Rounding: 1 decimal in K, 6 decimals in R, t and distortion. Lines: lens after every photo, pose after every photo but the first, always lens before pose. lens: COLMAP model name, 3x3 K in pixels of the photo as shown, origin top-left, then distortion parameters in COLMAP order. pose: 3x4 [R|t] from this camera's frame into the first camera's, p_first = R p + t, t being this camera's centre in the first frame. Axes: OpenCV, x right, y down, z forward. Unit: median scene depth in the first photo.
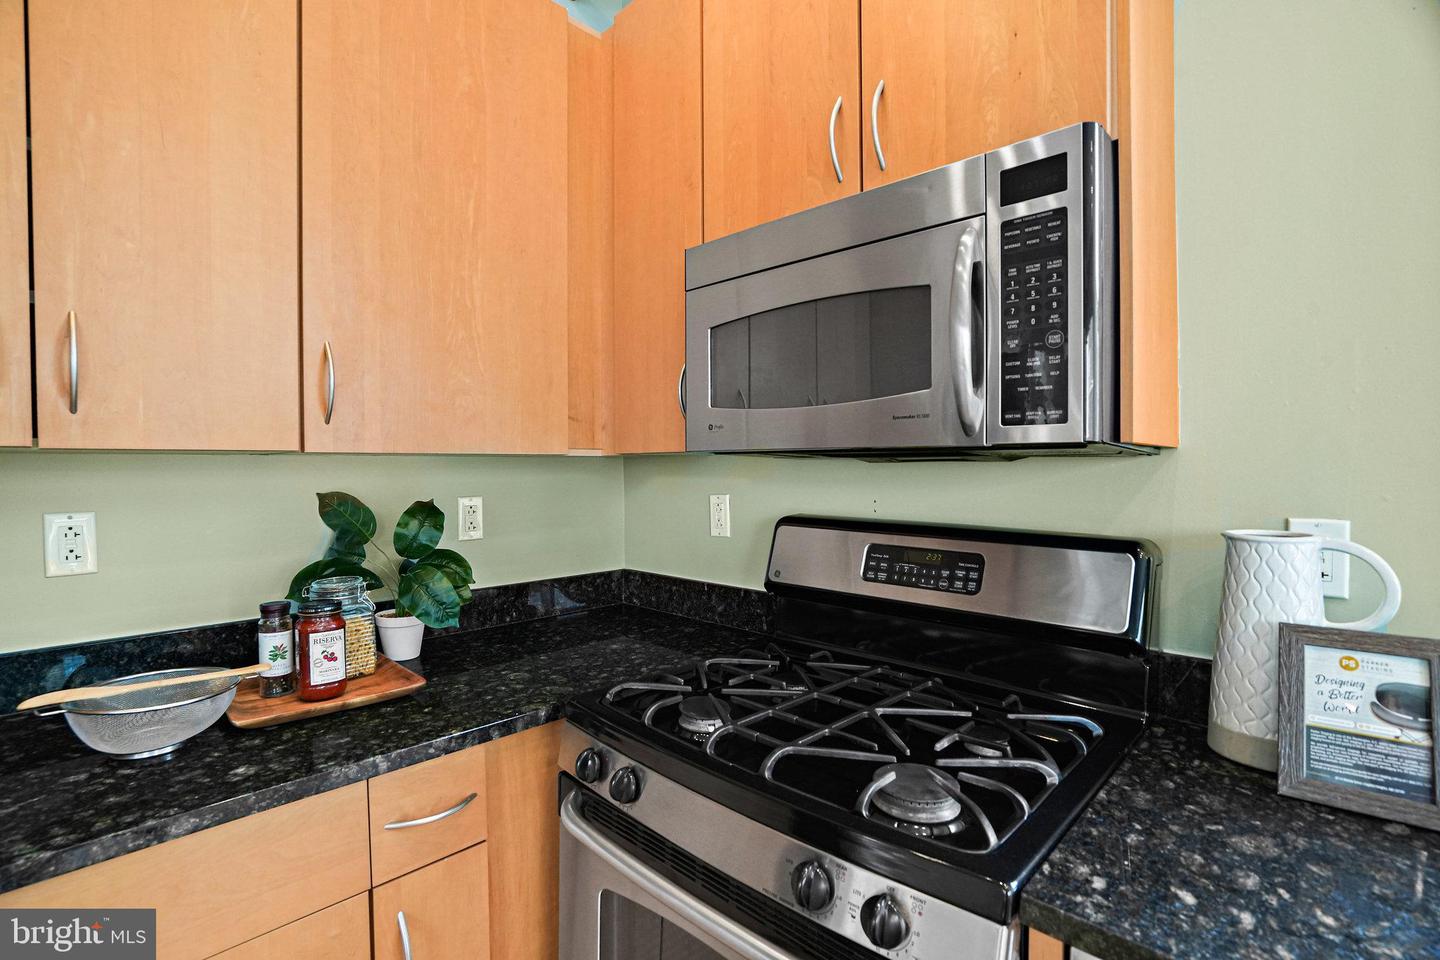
lens RADIAL K [[680.6, 0, 716.6], [0, 680.6, 471.7], [0, 0, 1]] dist [-0.054562, 0.020621]
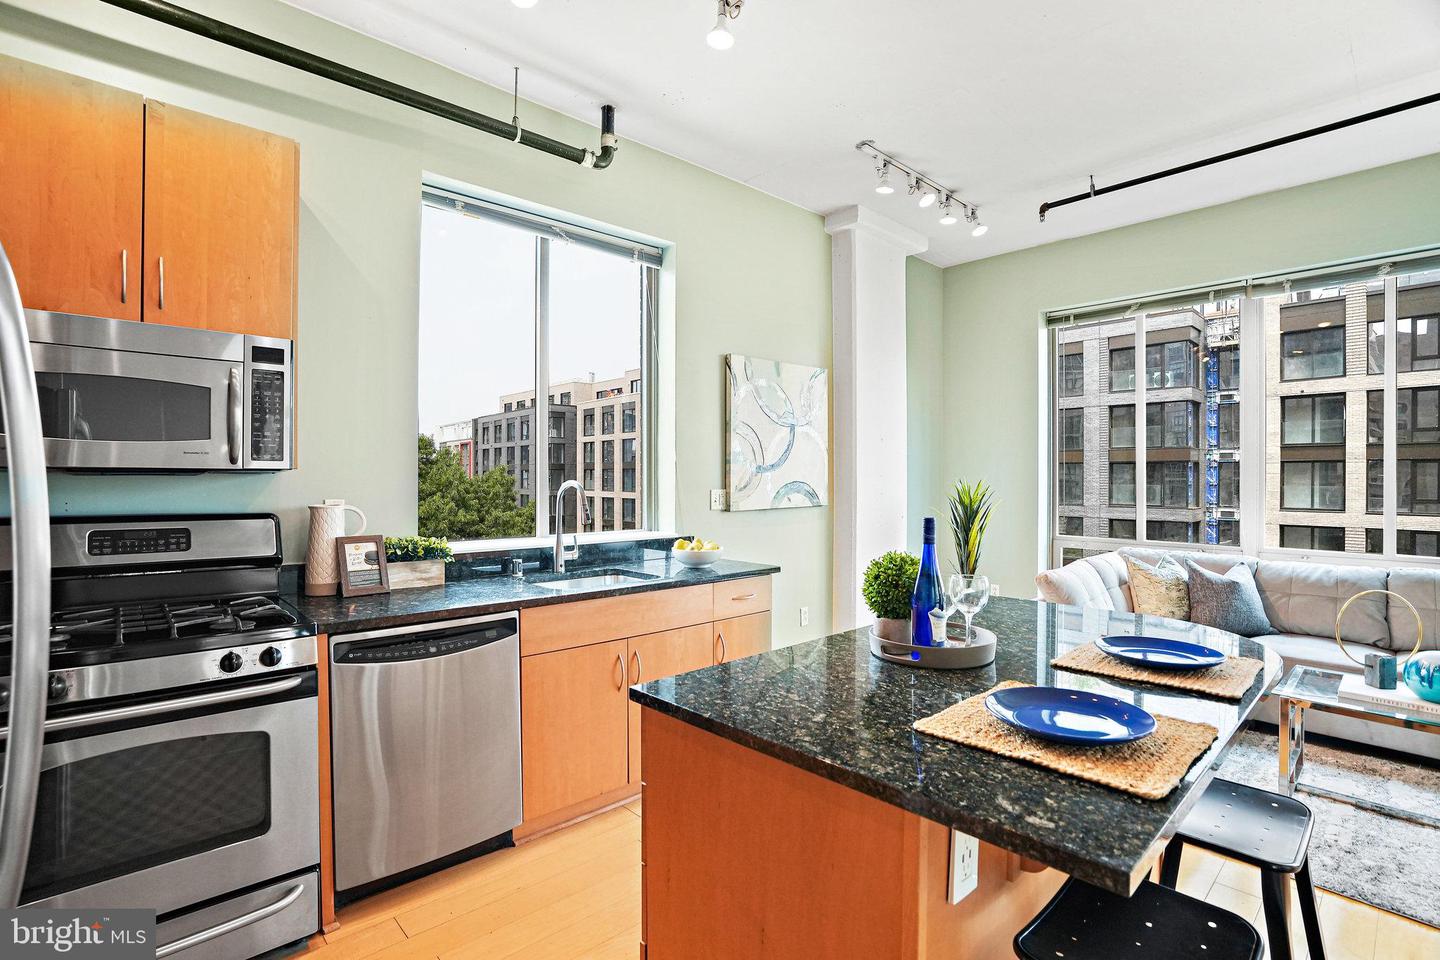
lens RADIAL K [[680.6, 0, 730.6], [0, 680.6, 473.1], [0, 0, 1]] dist [-0.054562, 0.020621]
pose [[0.052239, 0.009668, 0.998588, -1.758855], [0.008127, 0.999916, -0.010106, 0.009366], [-0.998602, 0.008644, 0.052156, -0.728277]]
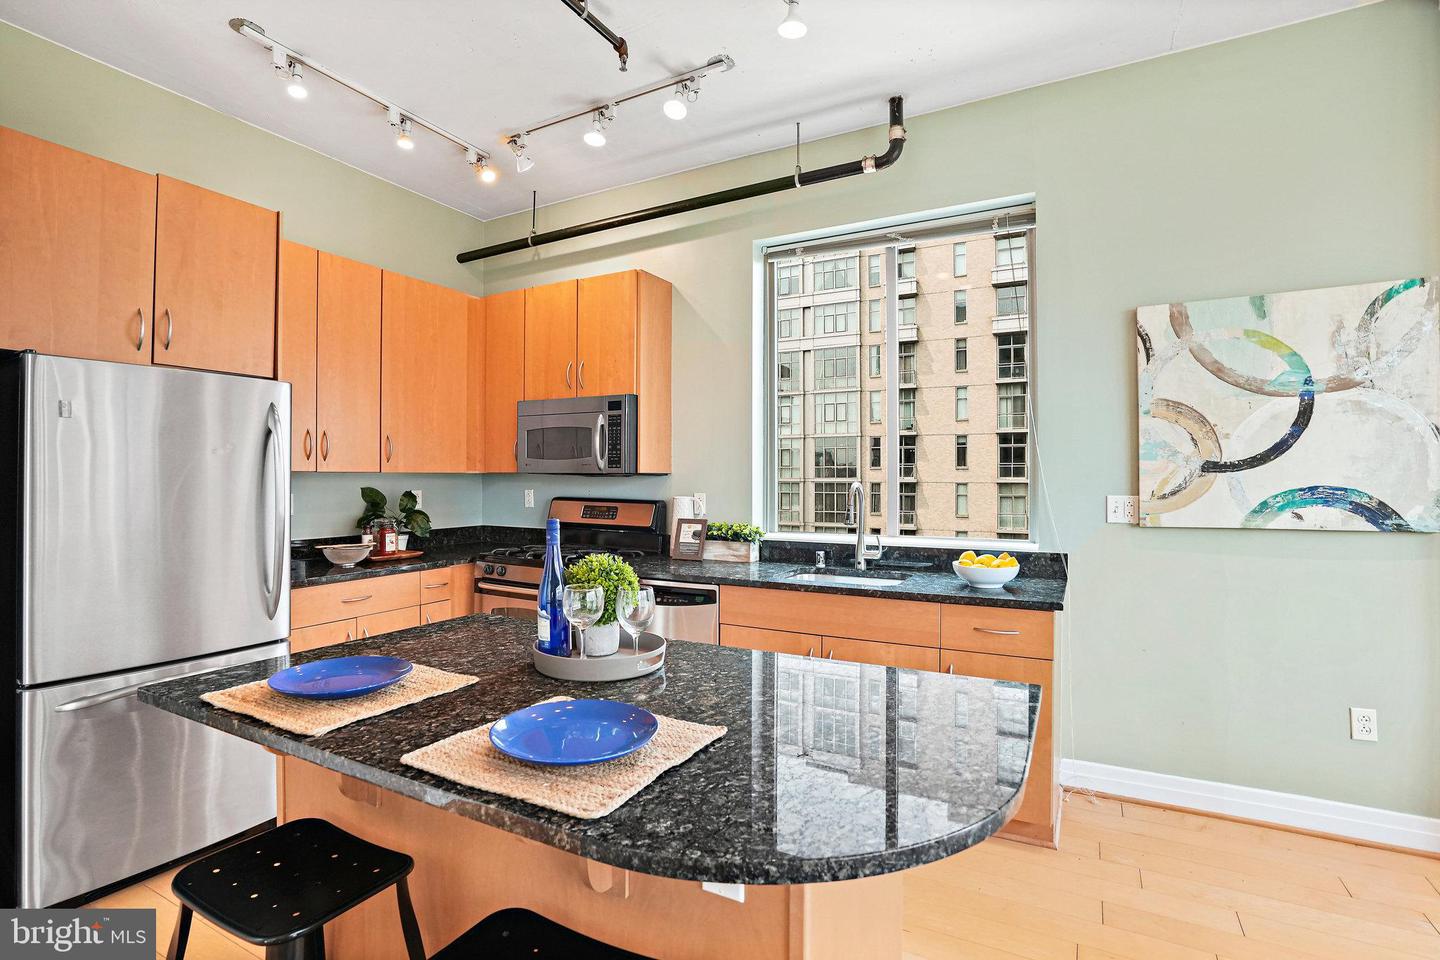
lens RADIAL K [[680.6, 0, 705.4], [0, 680.6, 469.7], [0, 0, 1]] dist [-0.054562, 0.020621]
pose [[0.963723, 0.008587, 0.266768, -0.079132], [-0.003462, 0.999800, -0.019675, 0.015523], [-0.266884, 0.018037, 0.963560, -2.984609]]
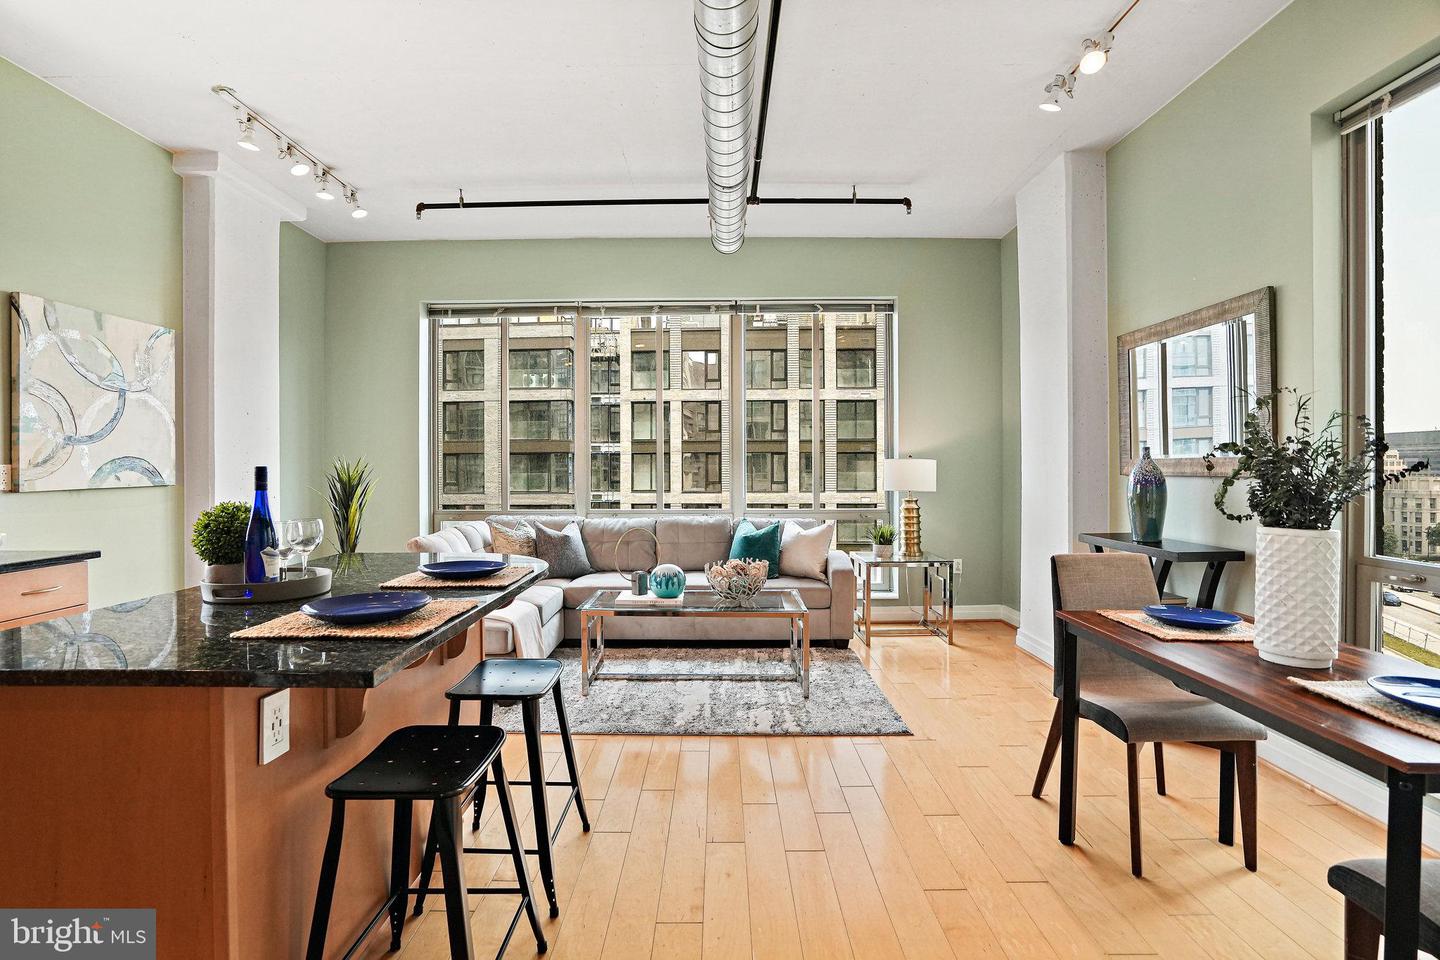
lens RADIAL K [[680.6, 0, 709.8], [0, 680.6, 468.9], [0, 0, 1]] dist [-0.054562, 0.020621]
pose [[-0.682677, 0.003919, 0.730710, -2.227037], [0.012938, 0.999894, 0.006725, 0.117889], [-0.730606, 0.014045, -0.682655, -0.785186]]
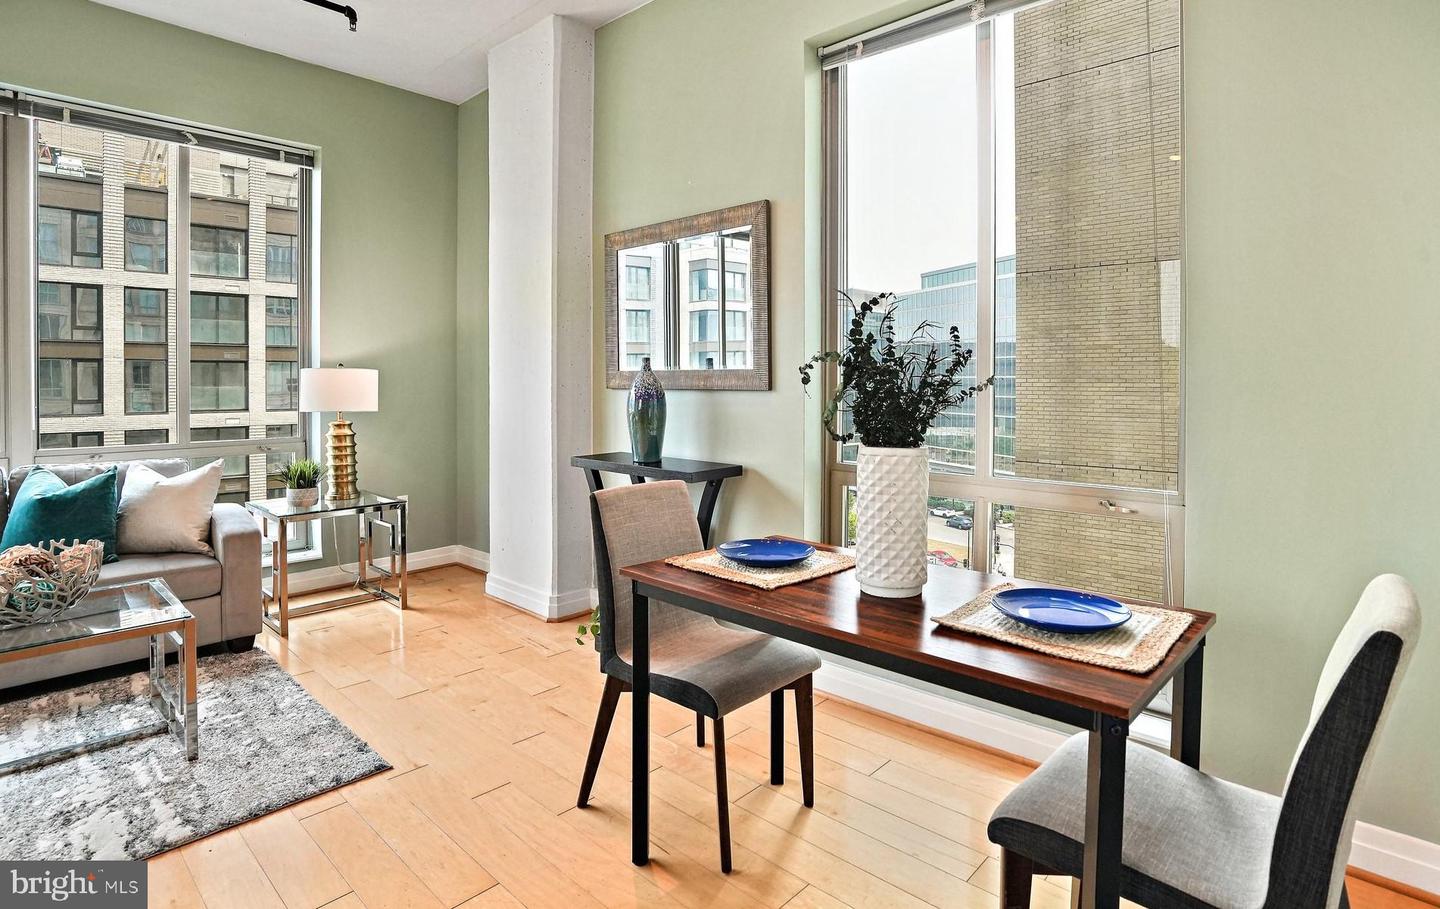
lens RADIAL K [[729.0, 0, 742.7], [0, 729.0, 394.4], [0, 0, 1]] dist [-0.040307, 0.011547]
pose [[-0.999570, 0.001039, -0.029296, -1.565737], [0.000218, 0.999608, 0.027982, 0.131338], [0.029313, 0.027963, -0.999179, -1.369851]]
